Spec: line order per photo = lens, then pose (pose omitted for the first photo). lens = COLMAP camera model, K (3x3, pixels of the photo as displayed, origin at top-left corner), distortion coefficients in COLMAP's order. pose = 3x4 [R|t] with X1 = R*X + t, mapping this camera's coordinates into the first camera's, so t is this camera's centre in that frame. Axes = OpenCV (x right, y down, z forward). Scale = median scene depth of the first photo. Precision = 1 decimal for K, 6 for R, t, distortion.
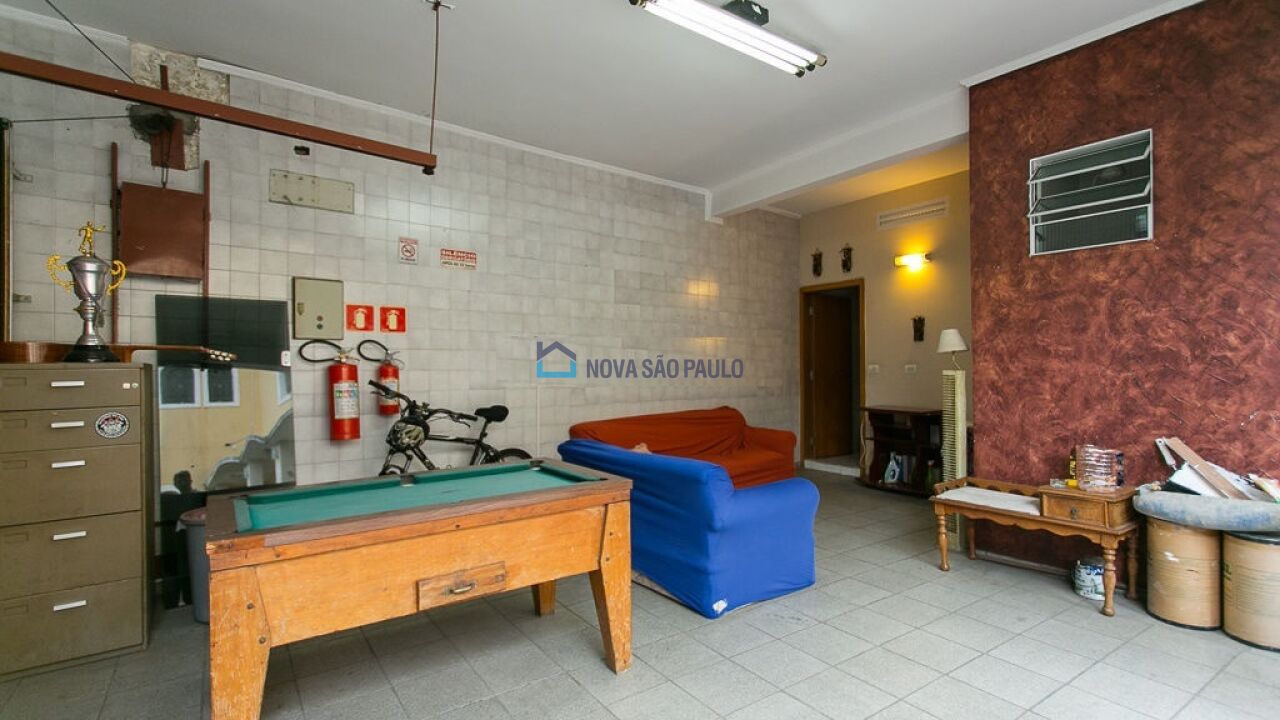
lens RADIAL K [[619.3, 0, 639.8], [0, 619.3, 363.2], [0, 0, 1]] dist [0.016799, 0.000053]
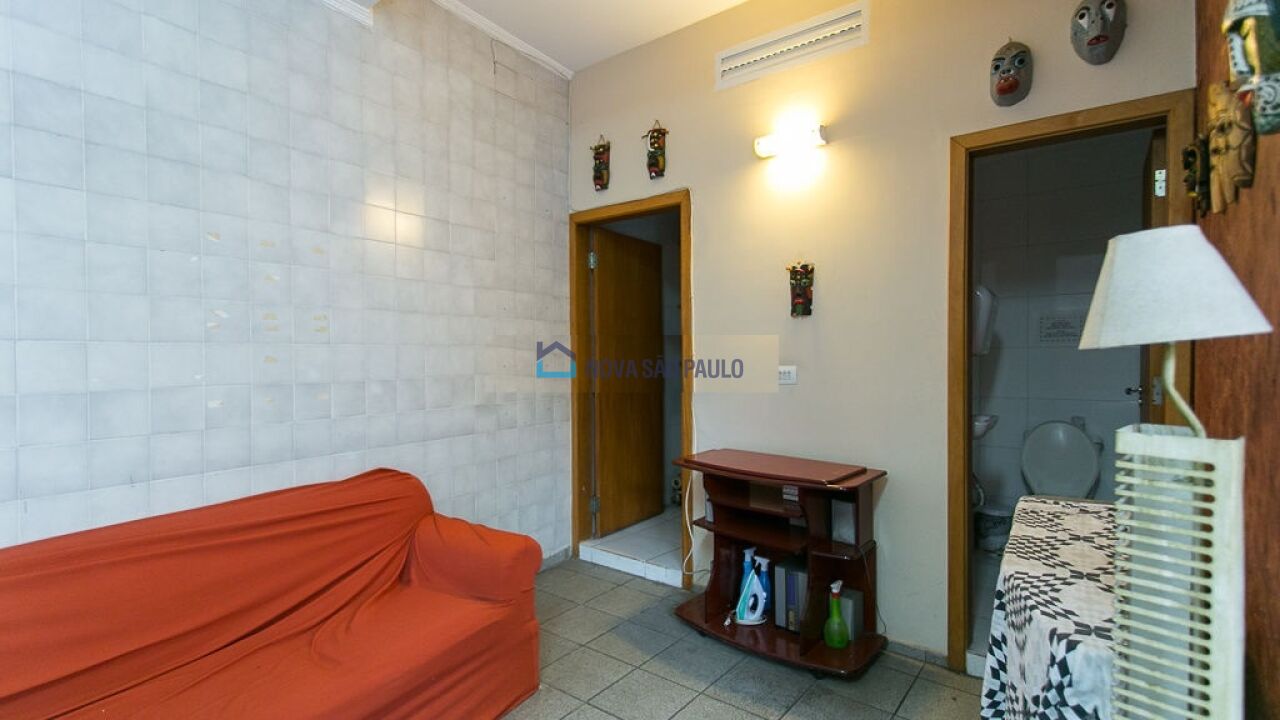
lens RADIAL K [[619.3, 0, 639.8], [0, 619.3, 363.2], [0, 0, 1]] dist [0.016799, 0.000053]
pose [[0.953631, -0.008781, 0.300850, 0.177030], [0.001689, 0.999715, 0.023823, -0.010299], [-0.300973, -0.022210, 0.953374, 0.549505]]
